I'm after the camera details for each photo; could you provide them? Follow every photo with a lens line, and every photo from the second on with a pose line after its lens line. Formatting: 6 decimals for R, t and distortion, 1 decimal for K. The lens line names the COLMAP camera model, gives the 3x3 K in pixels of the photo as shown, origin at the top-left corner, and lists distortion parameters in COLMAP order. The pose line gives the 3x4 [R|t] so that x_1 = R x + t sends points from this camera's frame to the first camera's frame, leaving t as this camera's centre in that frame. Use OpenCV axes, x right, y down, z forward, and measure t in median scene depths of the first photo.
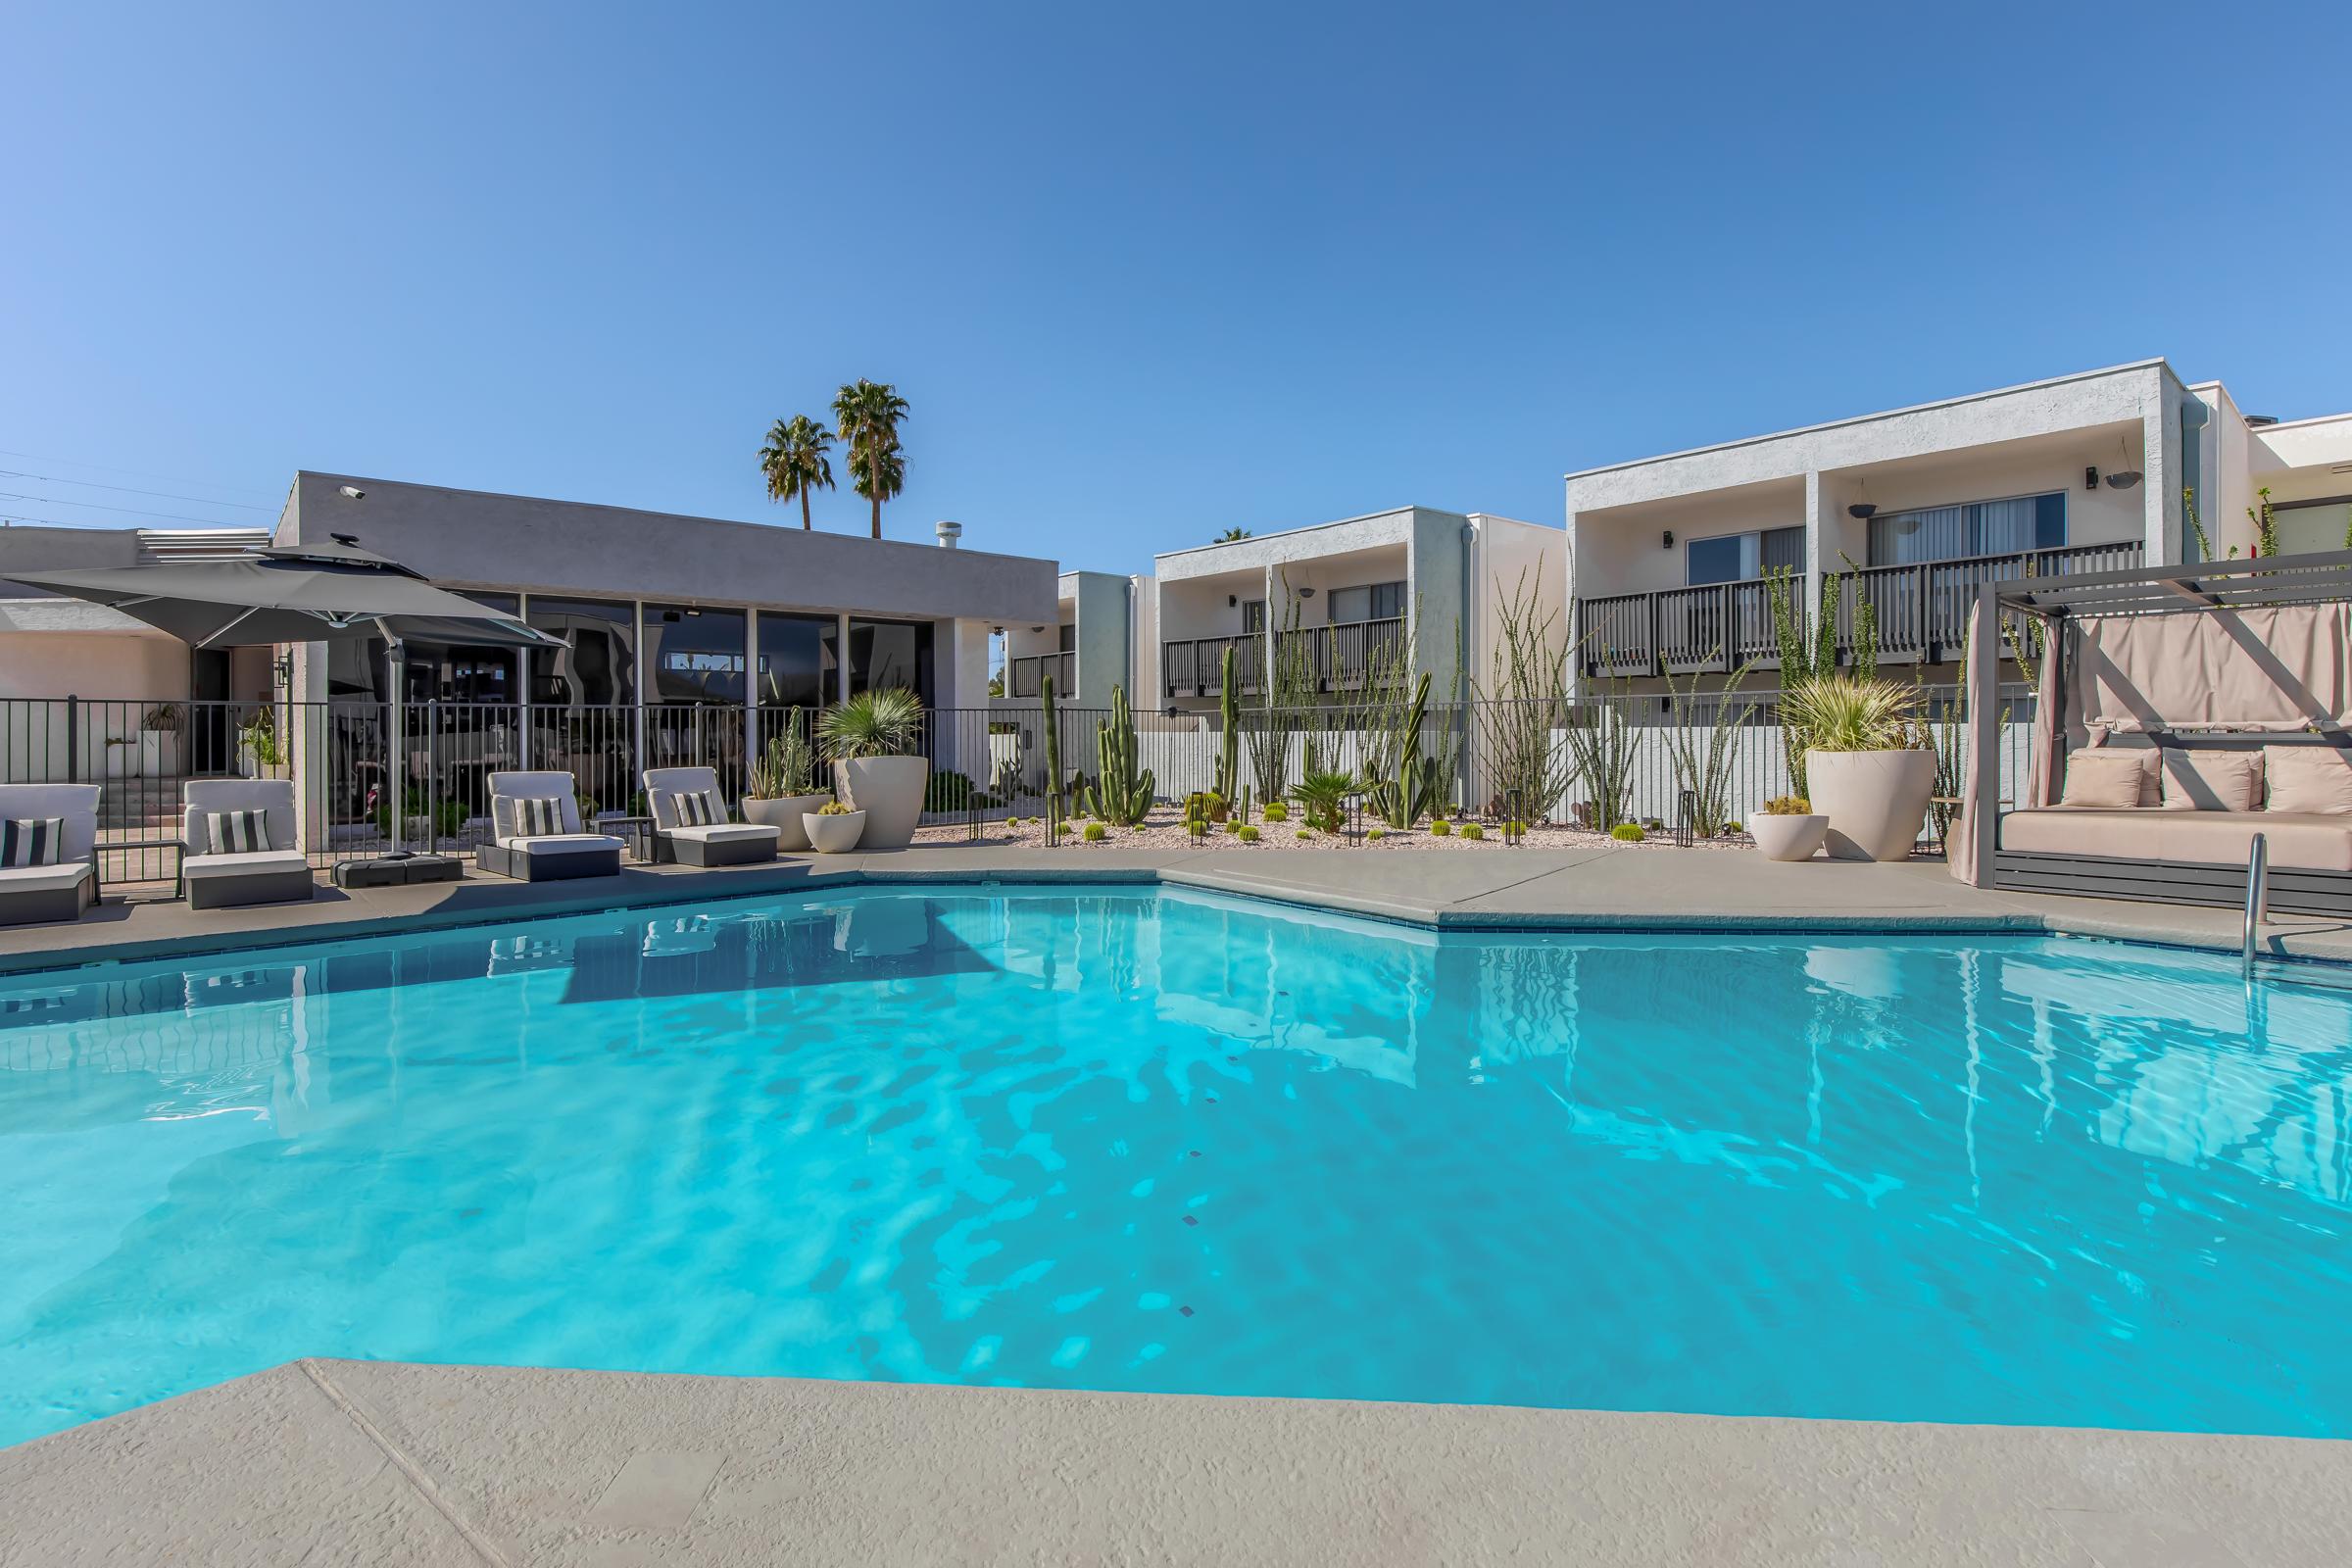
lens RADIAL K [[1039.1, 0, 1173.6], [0, 1039.1, 763.4], [0, 0, 1]] dist [0.009558, -0.000614]
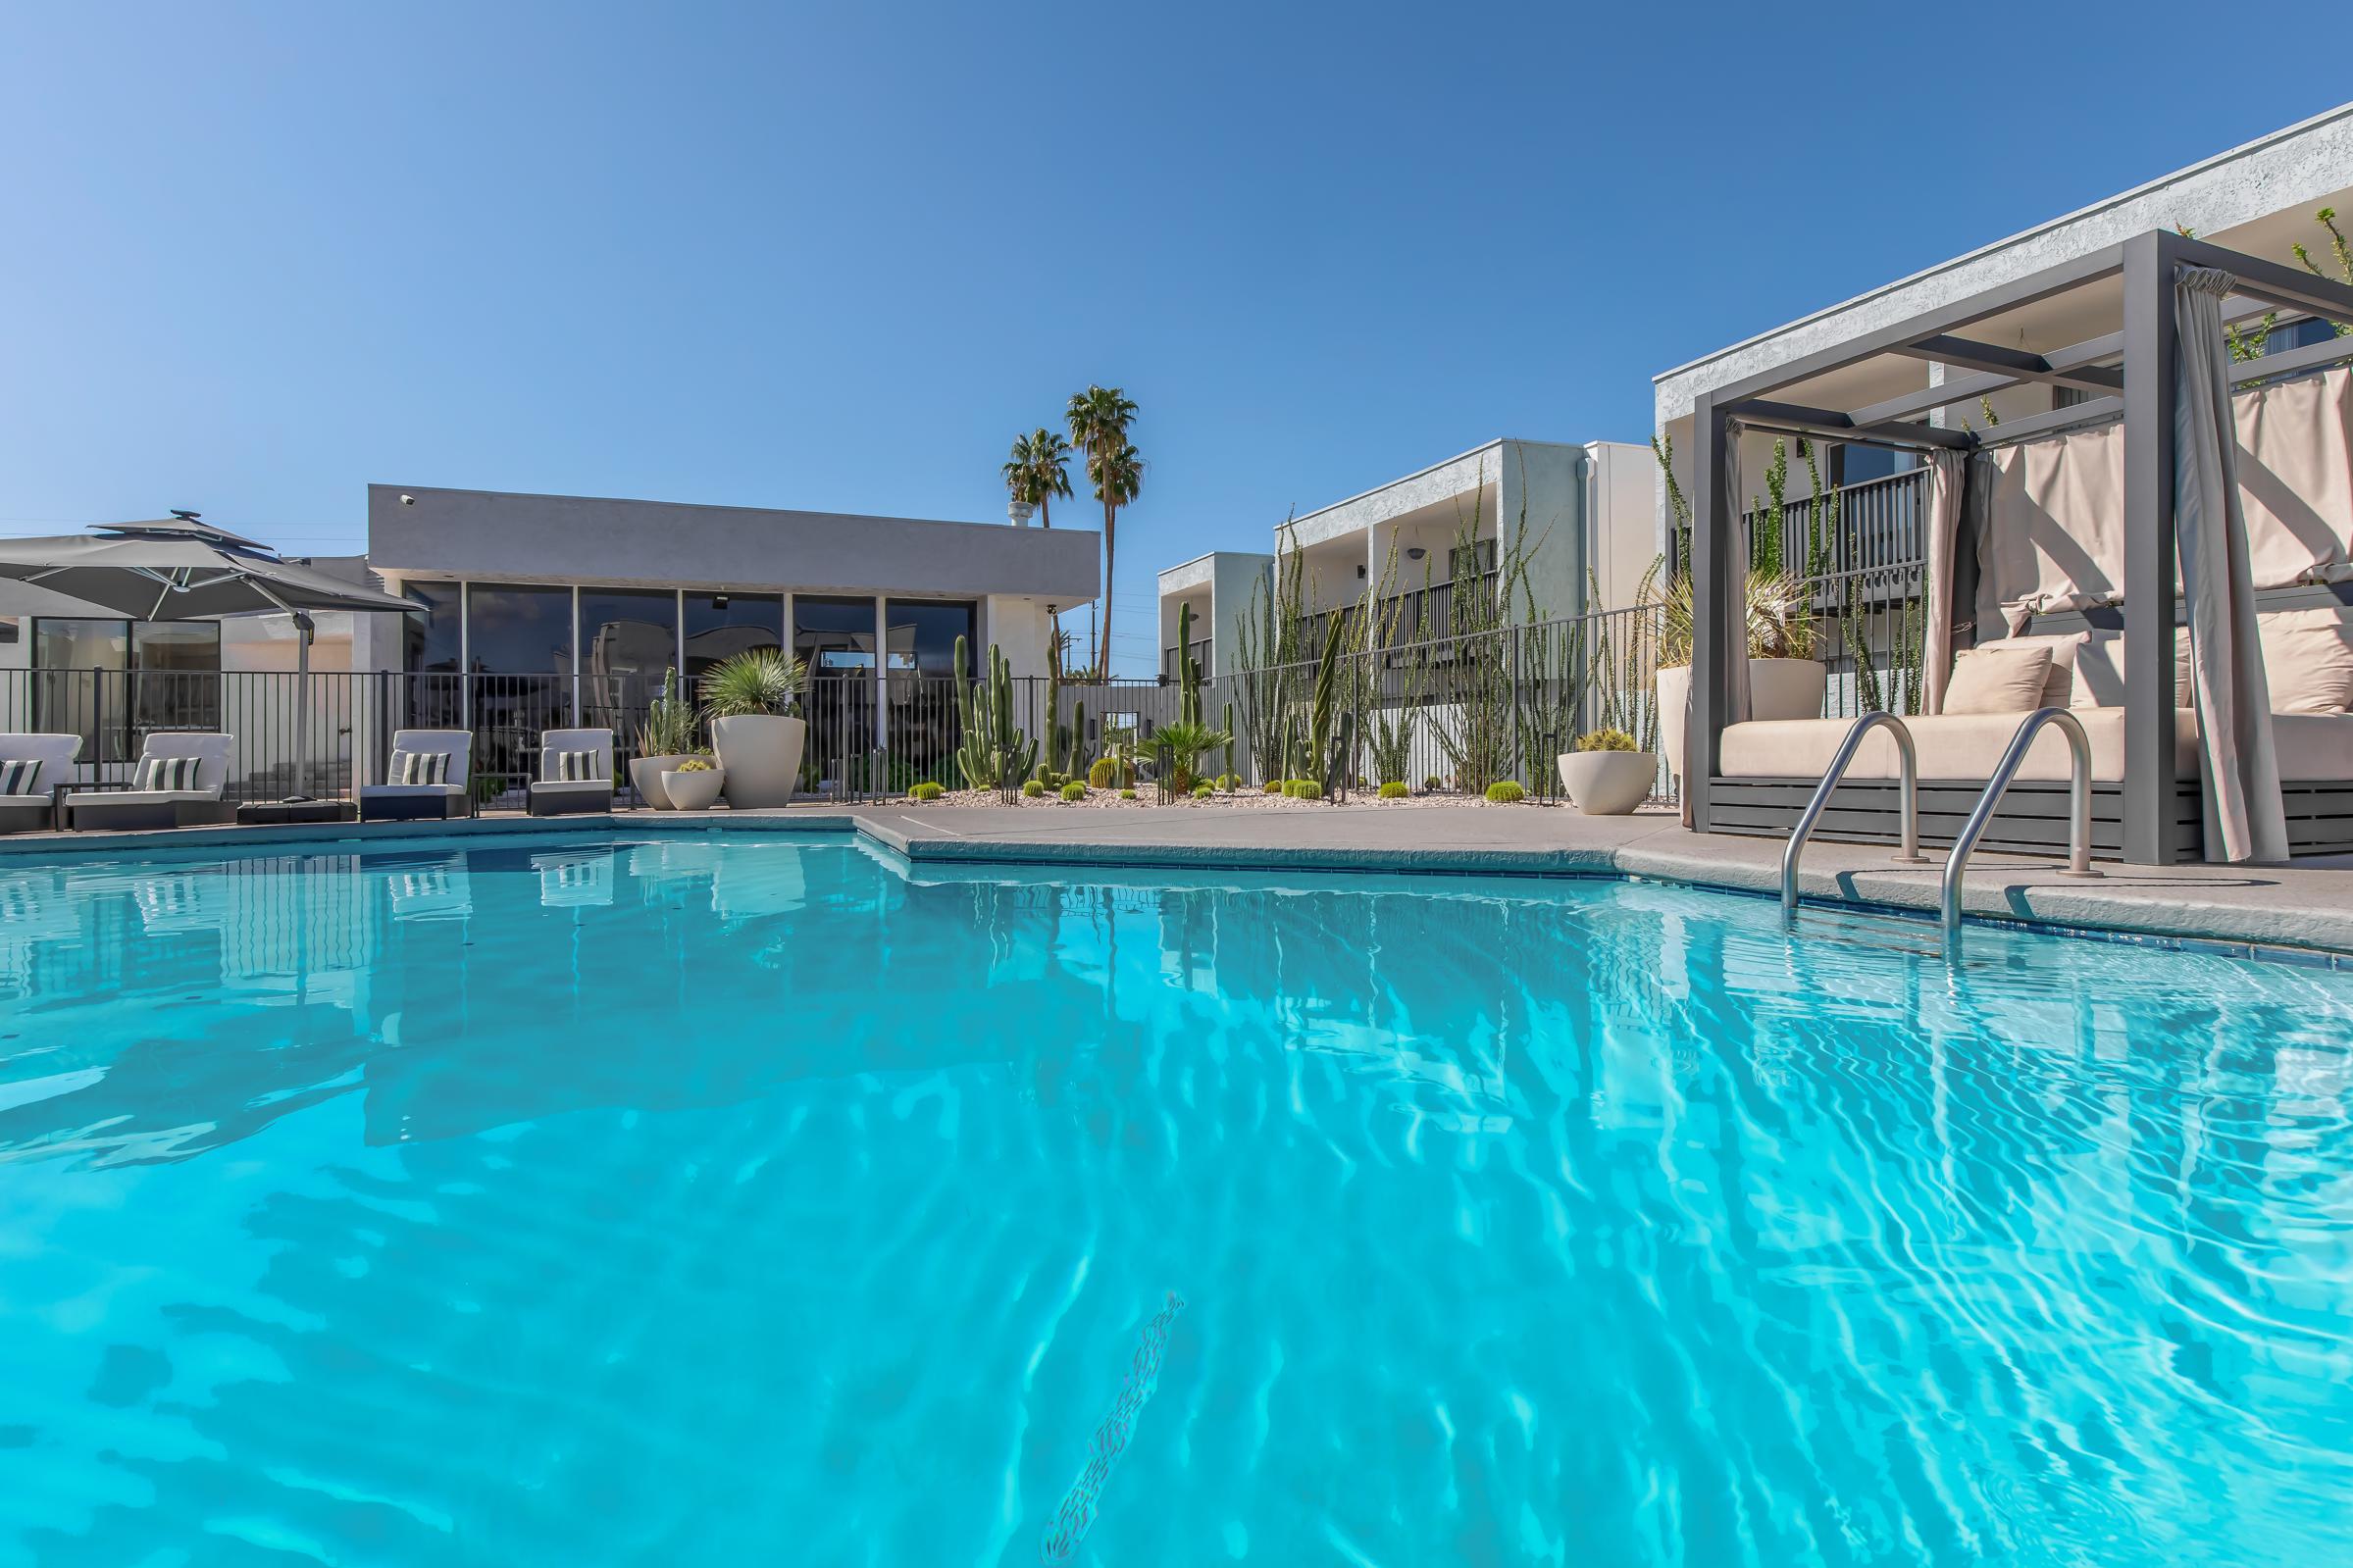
lens RADIAL K [[1076.8, 0, 1161.7], [0, 1076.8, 776.8], [0, 0, 1]] dist [-0.000239, -0.000844]
pose [[0.952952, -0.002627, -0.303111, 0.260206], [0.002720, 0.999996, -0.000113, 0.032820], [0.303110, -0.000717, 0.952955, 0.082029]]
